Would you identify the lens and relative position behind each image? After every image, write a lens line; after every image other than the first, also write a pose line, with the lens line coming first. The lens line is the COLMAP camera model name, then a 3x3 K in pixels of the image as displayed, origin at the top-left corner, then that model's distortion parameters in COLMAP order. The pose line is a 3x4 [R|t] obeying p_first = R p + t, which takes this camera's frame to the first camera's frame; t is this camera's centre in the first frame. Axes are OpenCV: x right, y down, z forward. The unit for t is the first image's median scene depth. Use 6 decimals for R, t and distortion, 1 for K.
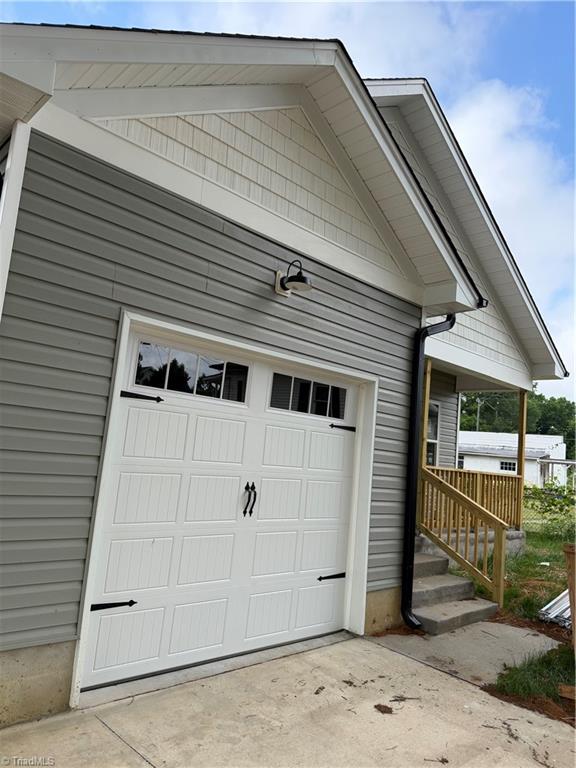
lens RADIAL K [[547.1, 0, 288.7], [0, 547.1, 378.2], [0, 0, 1]] dist [0.030810, -0.044192]
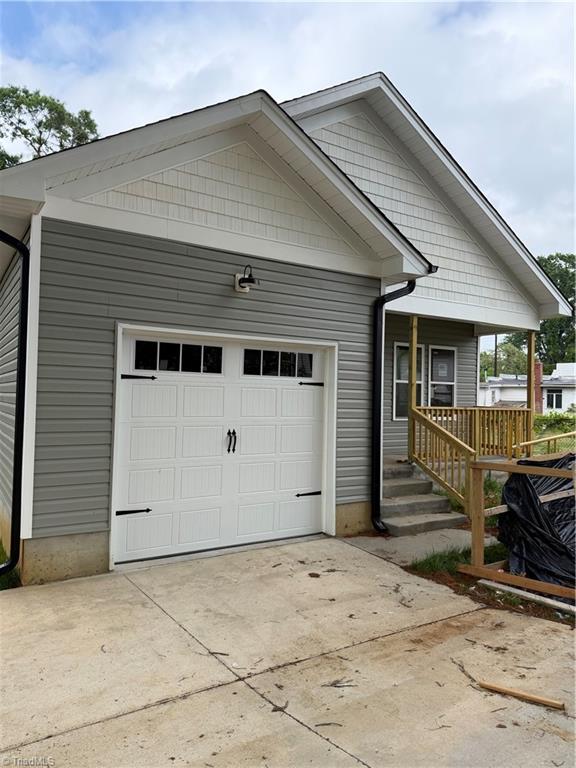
lens RADIAL K [[547.1, 0, 292.9], [0, 547.1, 380.9], [0, 0, 1]] dist [0.030810, -0.044192]
pose [[0.977493, -0.074681, -0.197310, 0.366919], [0.093915, 0.991505, 0.089985, -0.044357], [0.188914, -0.106490, 0.976203, -0.323412]]
